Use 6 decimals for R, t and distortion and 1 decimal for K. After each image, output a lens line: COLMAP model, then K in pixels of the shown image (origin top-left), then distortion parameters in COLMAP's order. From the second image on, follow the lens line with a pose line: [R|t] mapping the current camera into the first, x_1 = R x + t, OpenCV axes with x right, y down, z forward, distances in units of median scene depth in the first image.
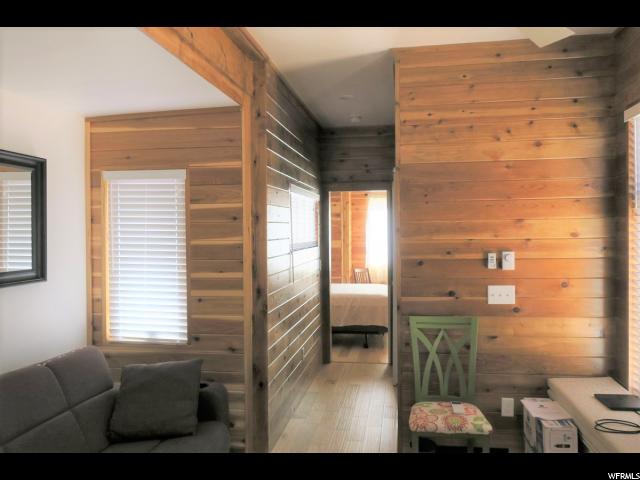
lens RADIAL K [[525.9, 0, 316.5], [0, 525.9, 242.8], [0, 0, 1]] dist [-0.022175, -0.003845]
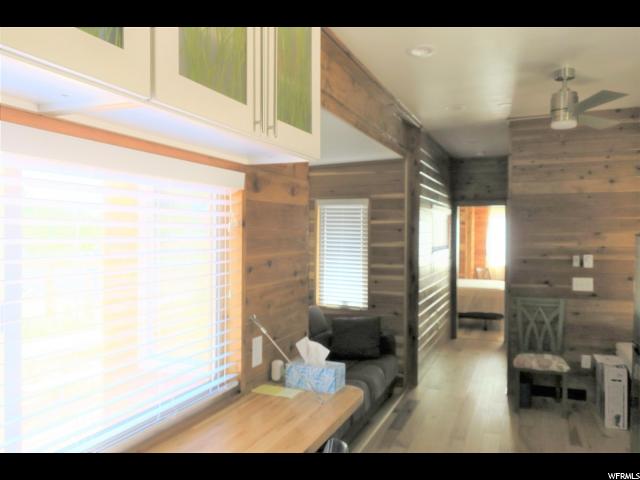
lens RADIAL K [[525.9, 0, 306.7], [0, 525.9, 247.5], [0, 0, 1]] dist [-0.022175, -0.003845]
pose [[0.971949, 0.017746, -0.234520, -0.054433], [-0.015923, 0.999827, 0.009665, -0.005263], [0.234651, -0.005659, 0.972063, -0.575681]]
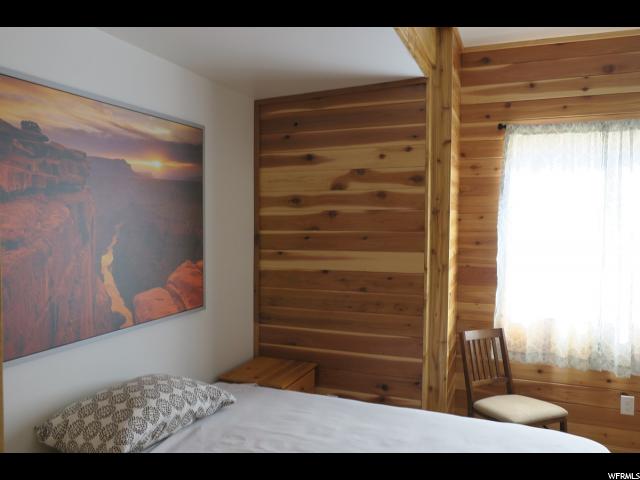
lens RADIAL K [[491.2, 0, 317.8], [0, 491.2, 241.1], [0, 0, 1]] dist [-0.010473, -0.001005]
pose [[0.975257, 0.024987, -0.219658, 0.107112], [-0.021852, 0.999622, 0.016689, -0.034451], [0.219992, -0.011477, 0.975434, 1.466720]]
